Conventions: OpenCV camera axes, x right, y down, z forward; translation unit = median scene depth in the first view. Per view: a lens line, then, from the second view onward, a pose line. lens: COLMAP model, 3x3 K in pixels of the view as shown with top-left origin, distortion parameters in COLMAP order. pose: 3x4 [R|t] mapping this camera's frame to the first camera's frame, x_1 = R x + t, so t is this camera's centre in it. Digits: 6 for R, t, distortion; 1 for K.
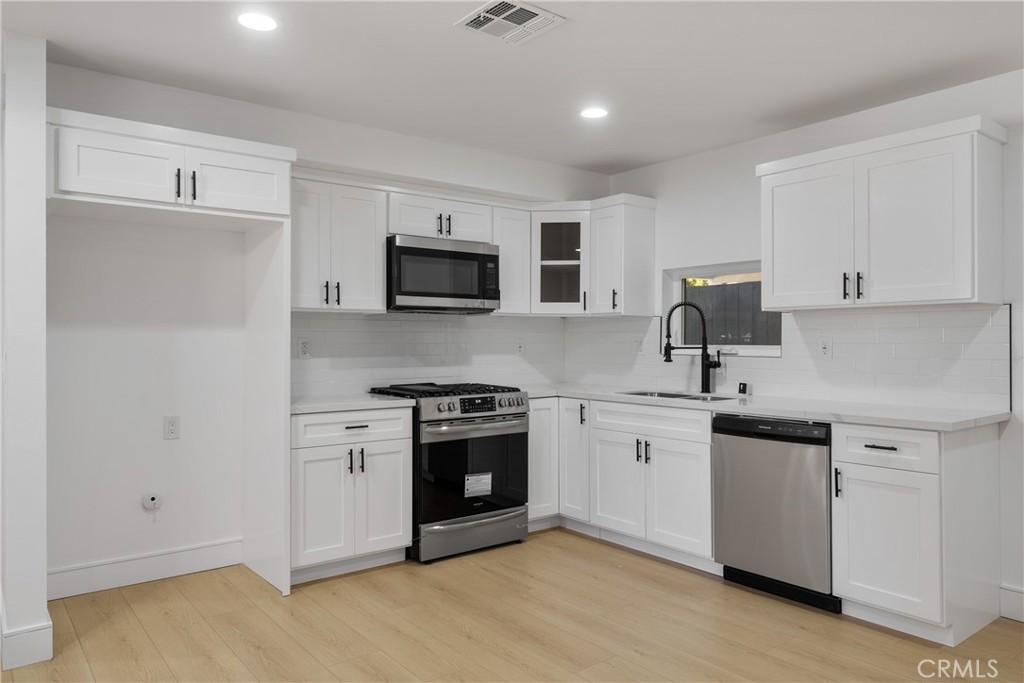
lens RADIAL K [[706.4, 0, 510.0], [0, 706.4, 336.9], [0, 0, 1]] dist [0.003171, 0.002041]
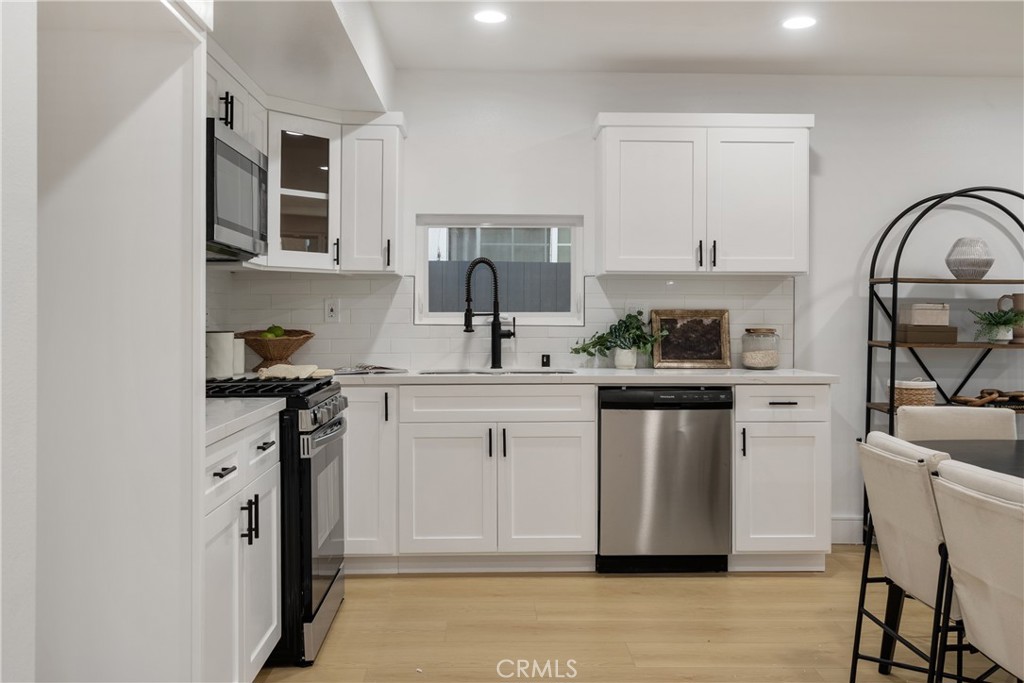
lens RADIAL K [[891.4, 0, 514.6], [0, 891.4, 332.7], [0, 0, 1]] dist [-0.000893, 0.023320]
pose [[0.606194, -0.016413, 0.795147, -0.597960], [-0.001808, 0.999756, 0.022015, 0.013924], [-0.795315, -0.014783, 0.606017, 0.369934]]
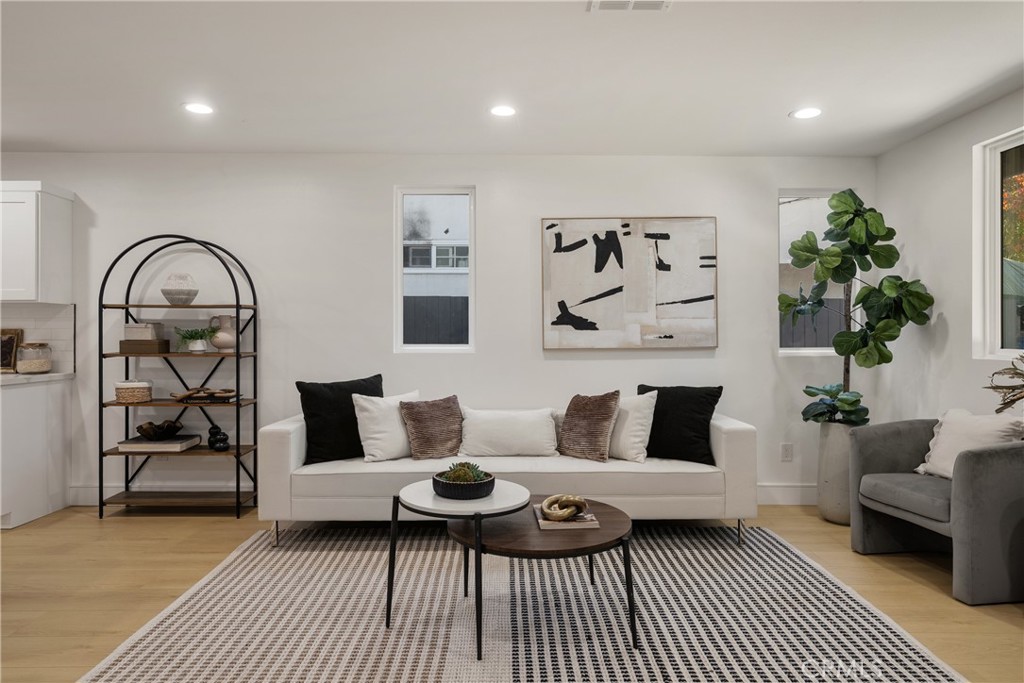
lens RADIAL K [[672.5, 0, 496.0], [0, 672.5, 327.6], [0, 0, 1]] dist [0.007922, 0.015164]
pose [[0.628571, -0.002324, 0.777748, 0.103599], [0.005110, 0.999986, -0.001142, 0.012005], [-0.777735, 0.004692, 0.628575, -0.519995]]
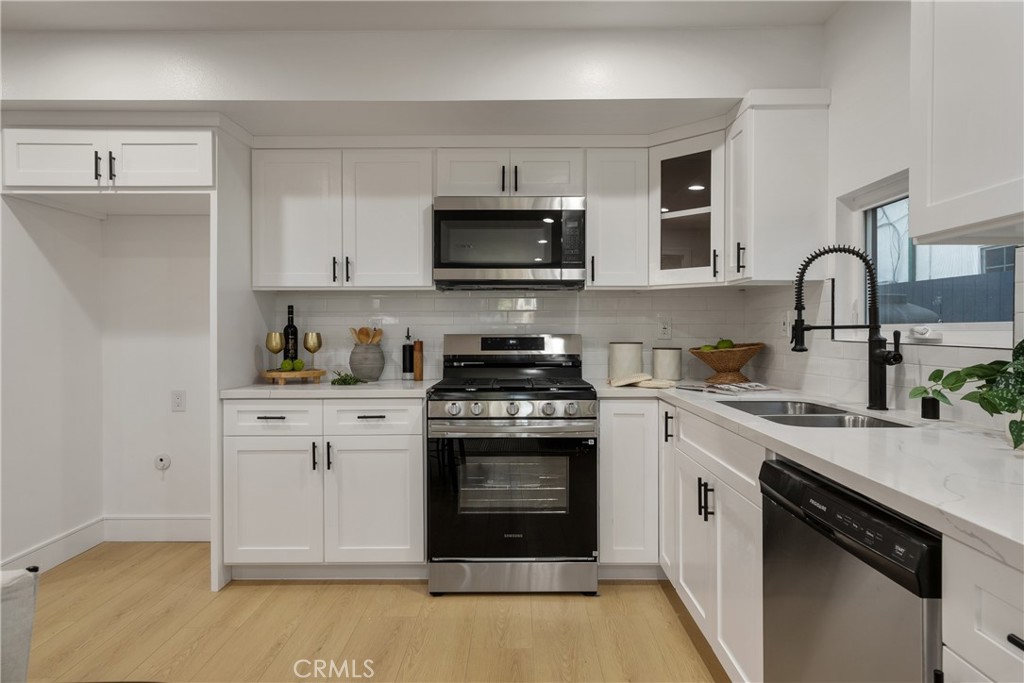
lens RADIAL K [[595.8, 0, 510.0], [0, 595.8, 334.5], [0, 0, 1]] dist [0.009540, -0.001882]
pose [[0.774228, 0.001163, -0.632906, 0.379161], [0.004538, 0.999962, 0.007389, 0.017097], [0.632890, -0.008593, 0.774194, 0.502793]]
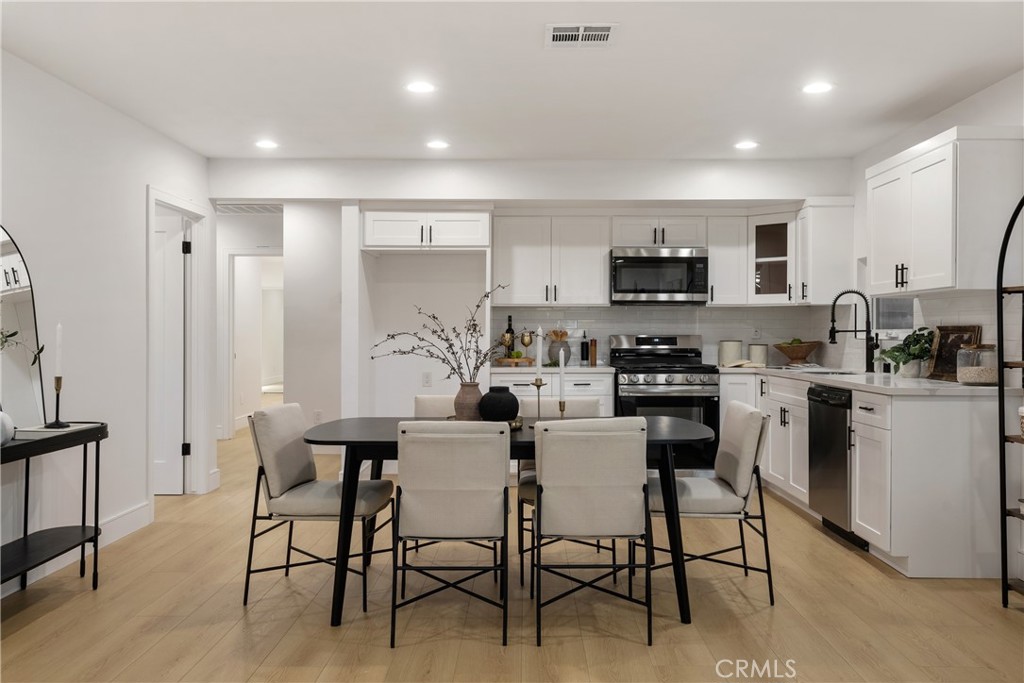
lens RADIAL K [[818.4, 0, 511.6], [0, 818.4, 333.0], [0, 0, 1]] dist [0.018938, -0.006414]
pose [[0.774117, -0.000902, -0.633042, 0.707320], [0.001383, 0.999999, 0.000268, 0.017869], [0.633041, -0.001083, 0.774117, -0.363322]]
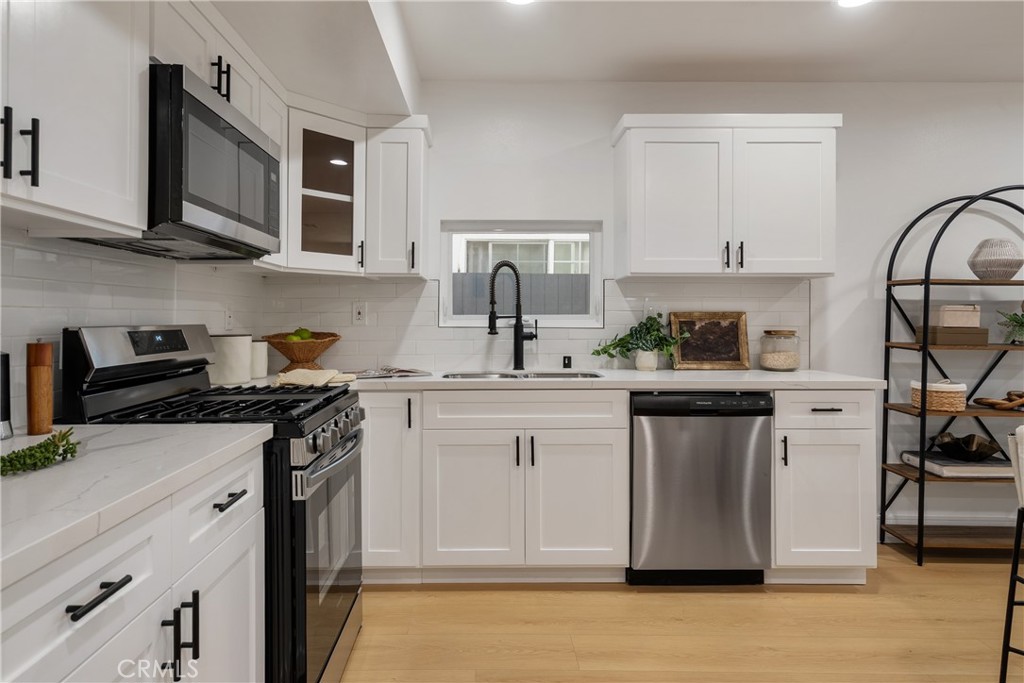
lens RADIAL K [[595.8, 0, 493.1], [0, 595.8, 319.4], [0, 0, 1]] dist [0.009540, -0.001882]
pose [[0.624682, -0.003595, 0.780871, -0.334145], [-0.000398, 0.999988, 0.004922, 0.015257], [-0.780879, -0.003385, 0.624673, 0.619769]]
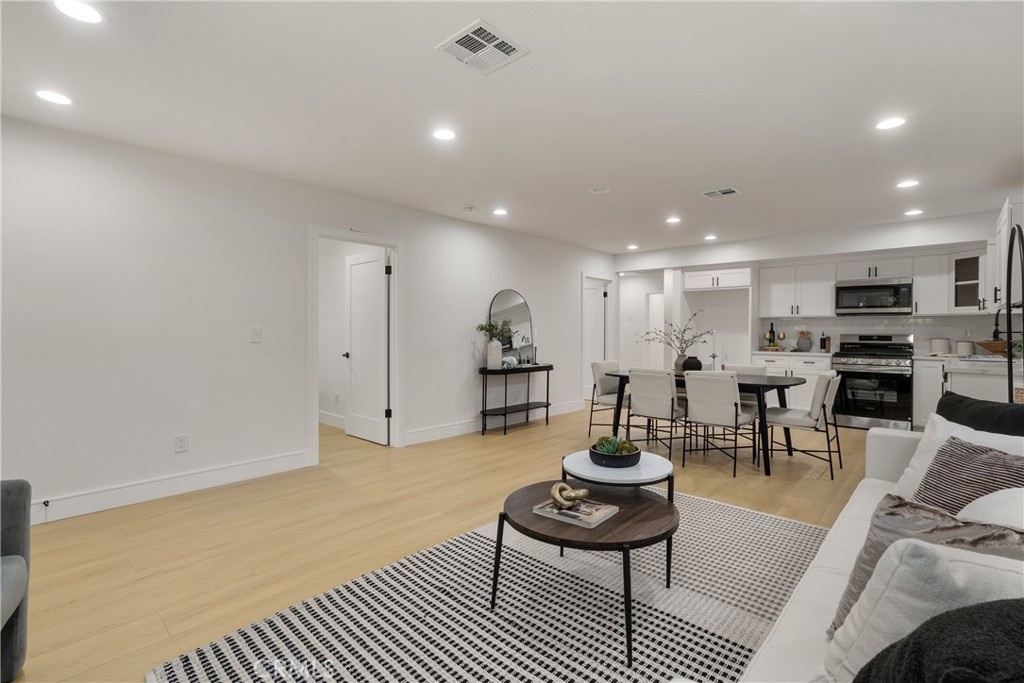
lens RADIAL K [[470.9, 0, 505.7], [0, 470.9, 333.0], [0, 0, 1]] dist [-0.003330, 0.000775]
pose [[0.146392, 0.003554, -0.989220, 1.206870], [-0.002757, 0.999991, 0.003185, 0.017221], [0.989223, 0.002262, 0.146400, -0.282436]]
